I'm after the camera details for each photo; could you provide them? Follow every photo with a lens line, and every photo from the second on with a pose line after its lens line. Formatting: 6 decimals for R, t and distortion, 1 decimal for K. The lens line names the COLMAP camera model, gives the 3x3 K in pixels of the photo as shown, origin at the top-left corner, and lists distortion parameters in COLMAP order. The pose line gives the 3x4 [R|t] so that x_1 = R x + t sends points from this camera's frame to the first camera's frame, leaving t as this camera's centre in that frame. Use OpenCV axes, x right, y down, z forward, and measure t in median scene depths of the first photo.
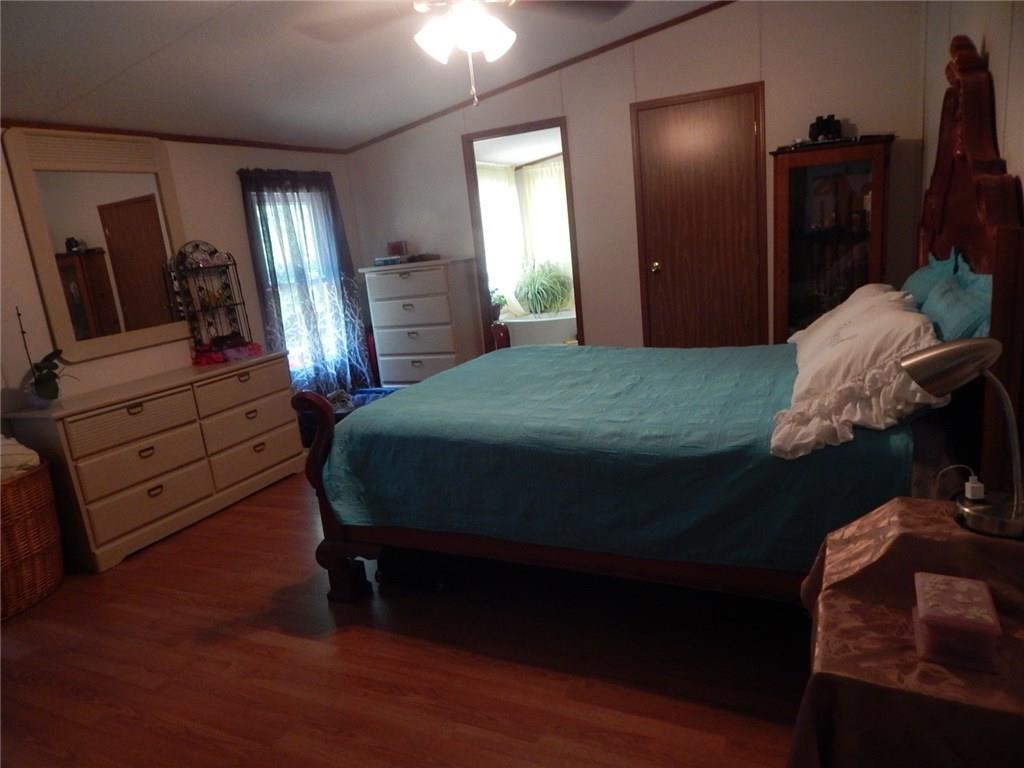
lens RADIAL K [[680.8, 0, 512.8], [0, 680.8, 385.6], [0, 0, 1]] dist [0.010655, 0.003214]
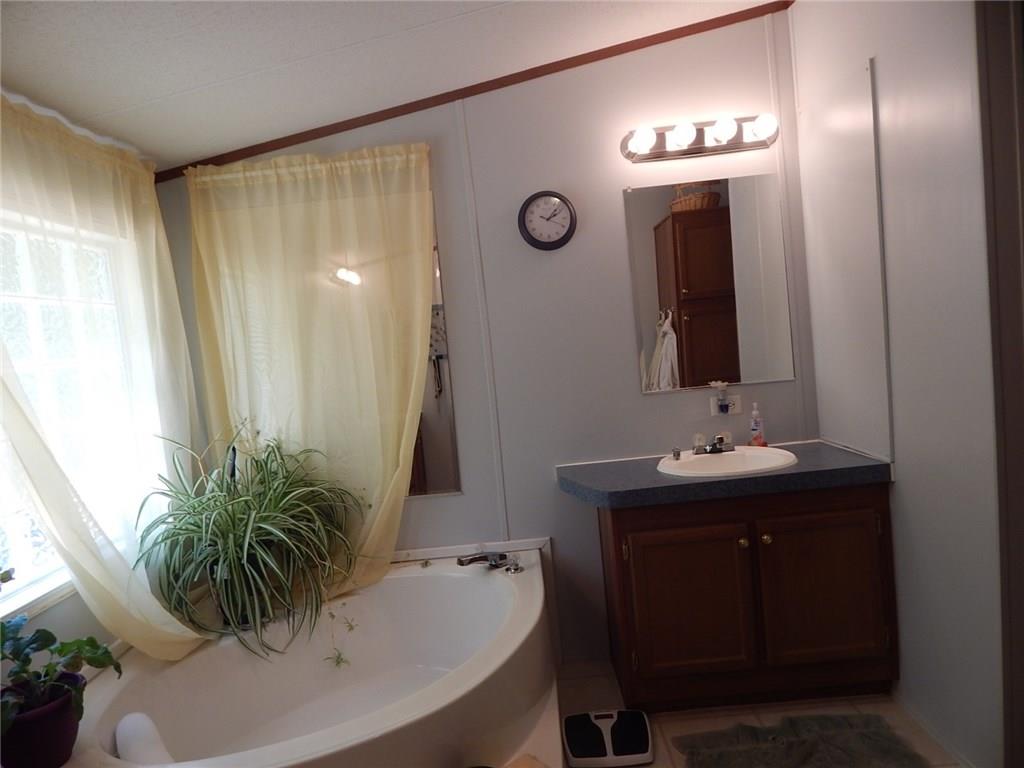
lens RADIAL K [[680.8, 0, 513.1], [0, 680.8, 383.3], [0, 0, 1]] dist [0.010655, 0.003214]
pose [[0.894536, -0.015566, 0.446725, 0.007523], [0.105787, 0.978375, -0.177739, -0.144327], [-0.434298, 0.206251, 0.876838, 0.668897]]
